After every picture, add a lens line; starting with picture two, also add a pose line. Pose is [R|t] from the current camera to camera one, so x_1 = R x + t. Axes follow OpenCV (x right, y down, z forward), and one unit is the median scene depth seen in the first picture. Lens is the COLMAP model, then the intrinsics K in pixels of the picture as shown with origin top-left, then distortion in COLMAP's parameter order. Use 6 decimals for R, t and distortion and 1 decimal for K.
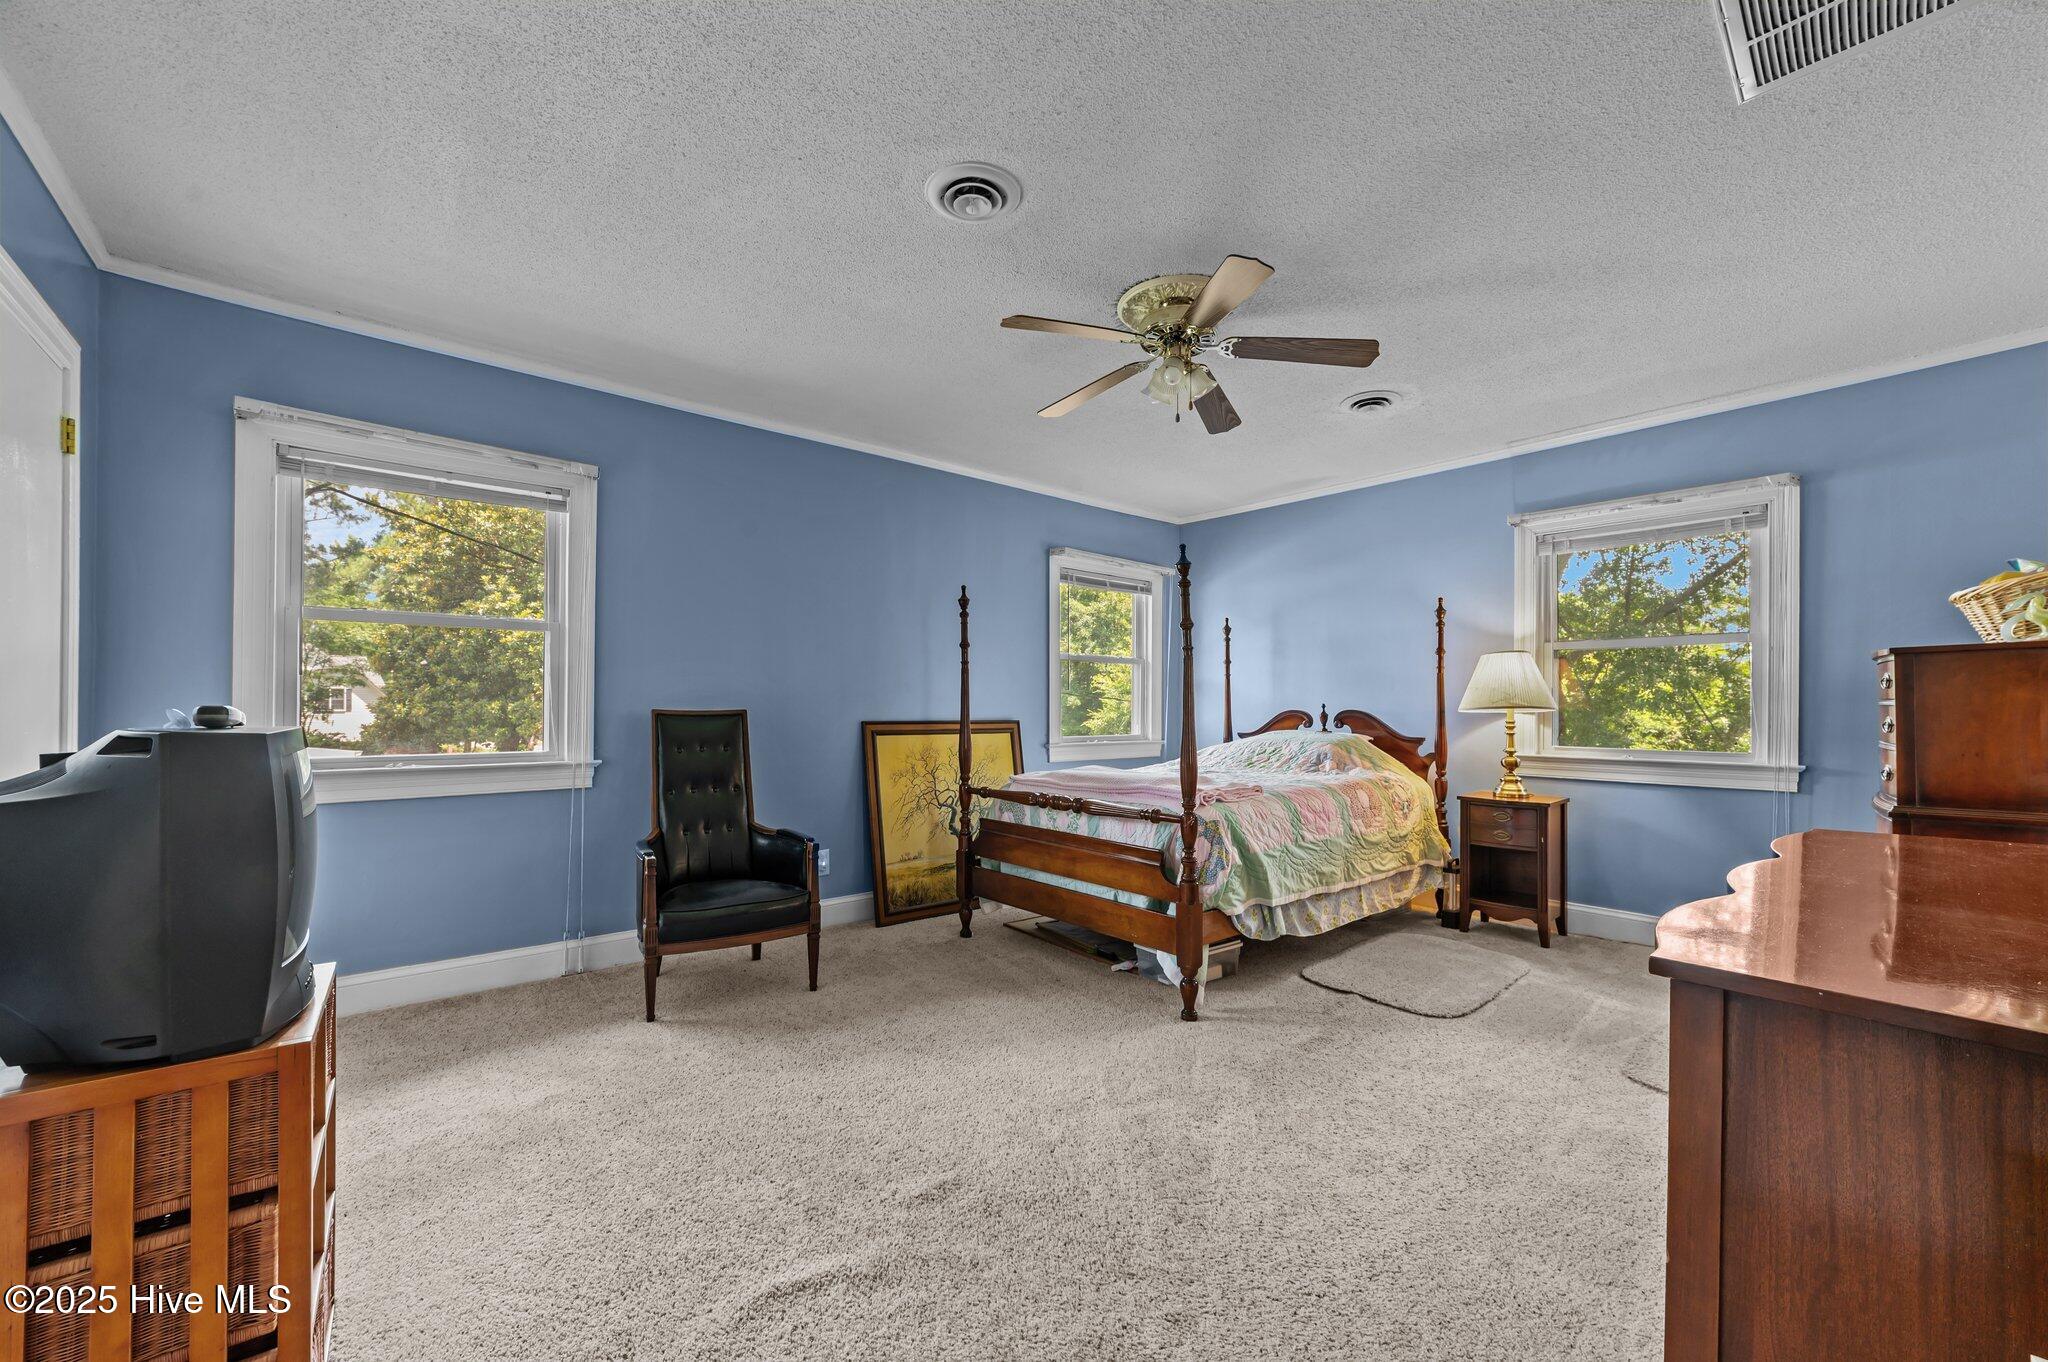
lens RADIAL K [[804.6, 0, 1028.4], [0, 804.6, 696.4], [0, 0, 1]] dist [-0.000718, -0.000079]
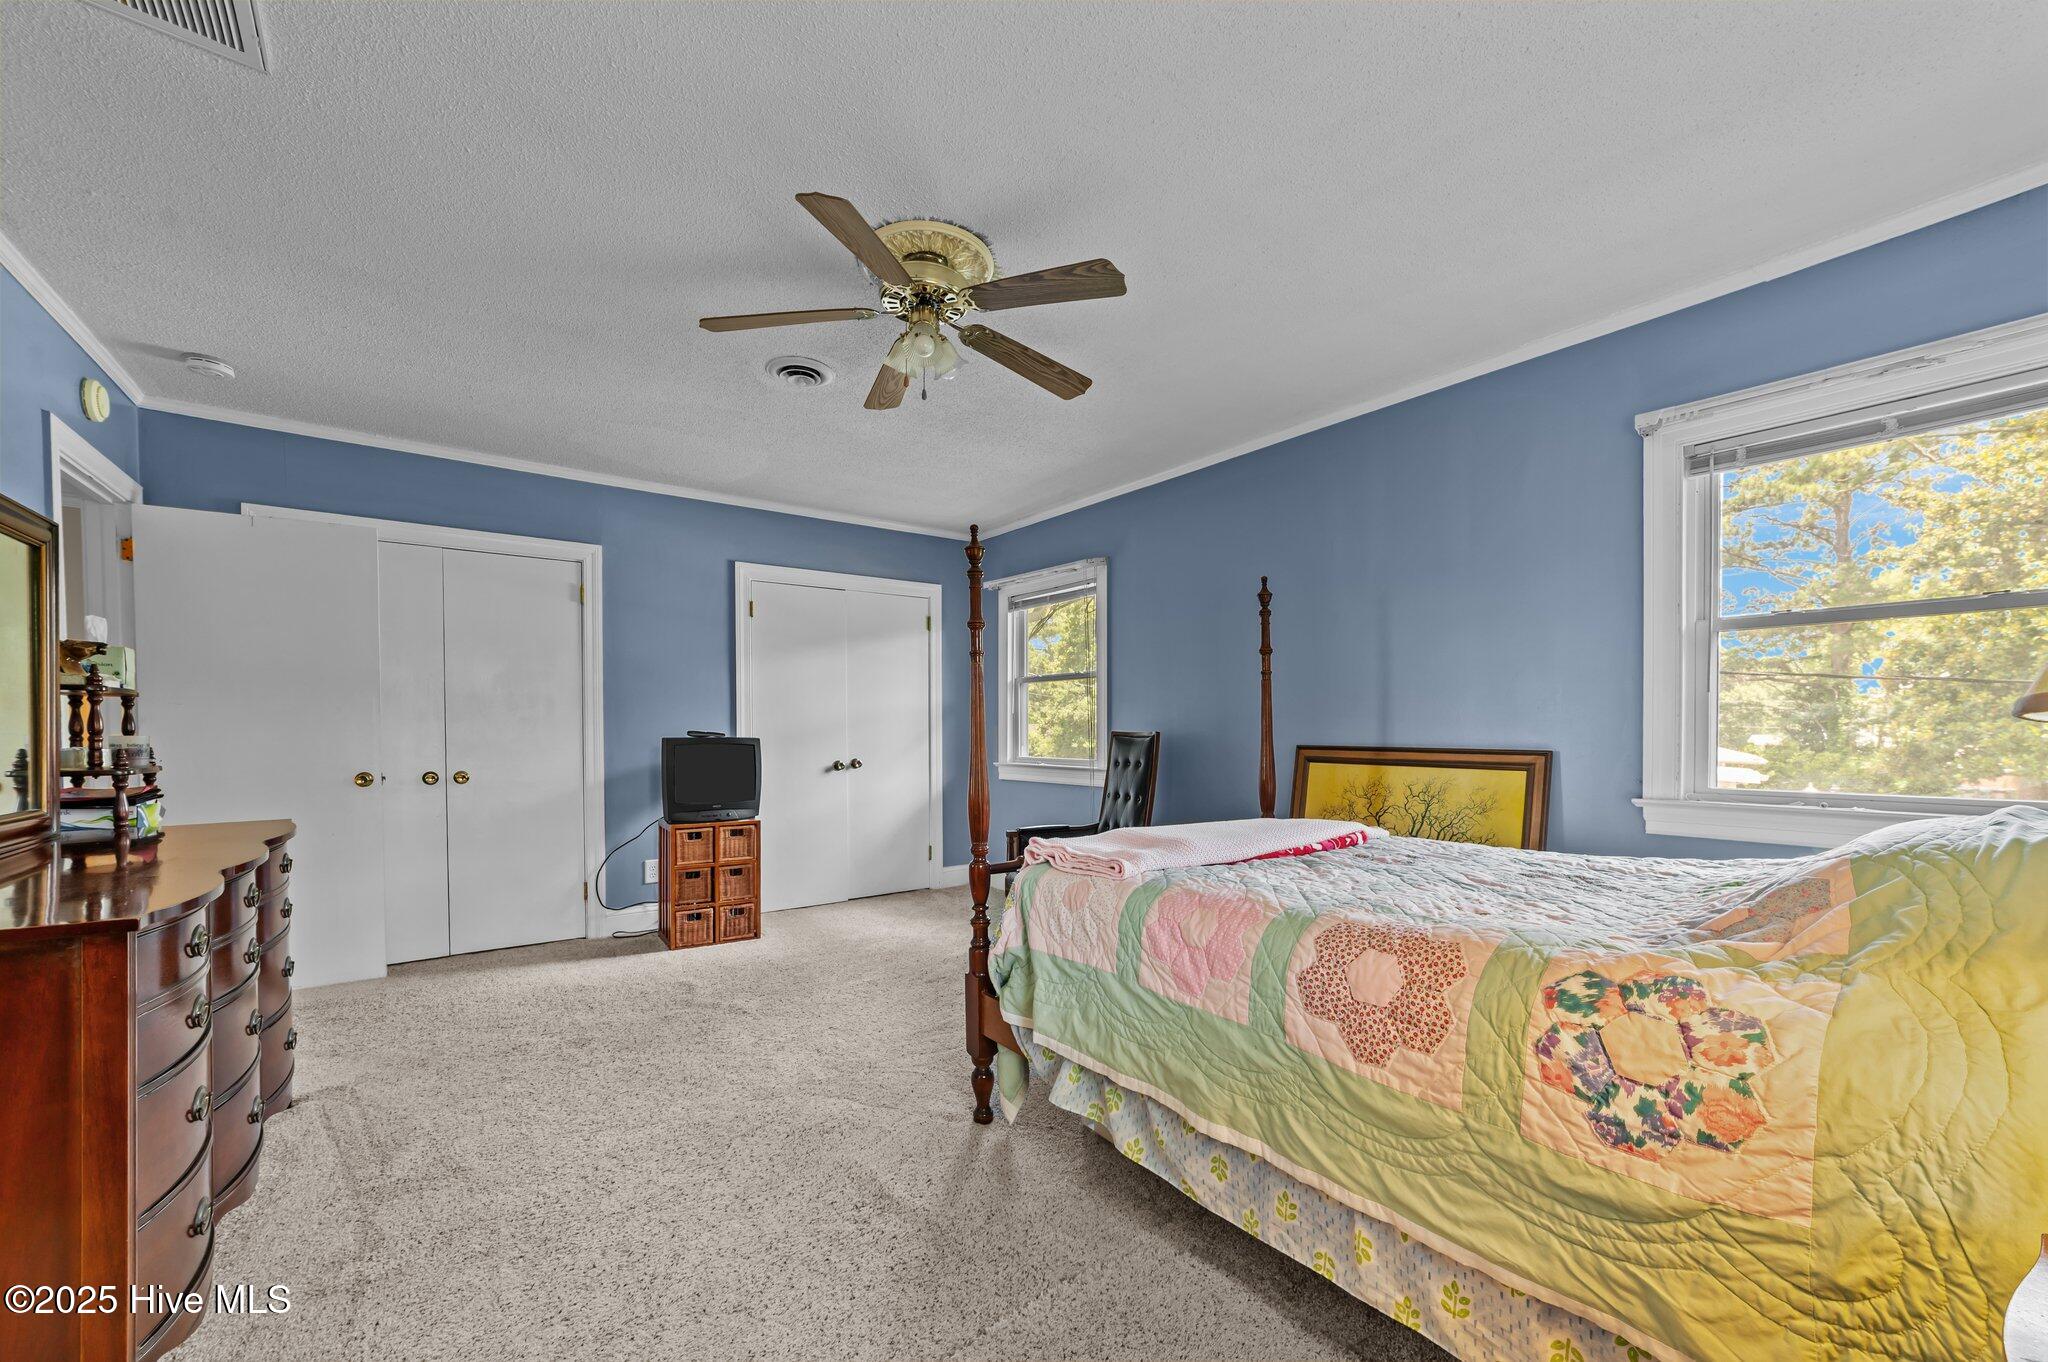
lens RADIAL K [[811.2, 0, 1031.2], [0, 811.2, 727.6], [0, 0, 1]] dist [-0.000944, -0.000082]
pose [[-0.060995, -0.003039, -0.998133, 0.739713], [0.012859, 0.999910, -0.003830, 0.012619], [0.998055, -0.013069, -0.060951, 0.815306]]
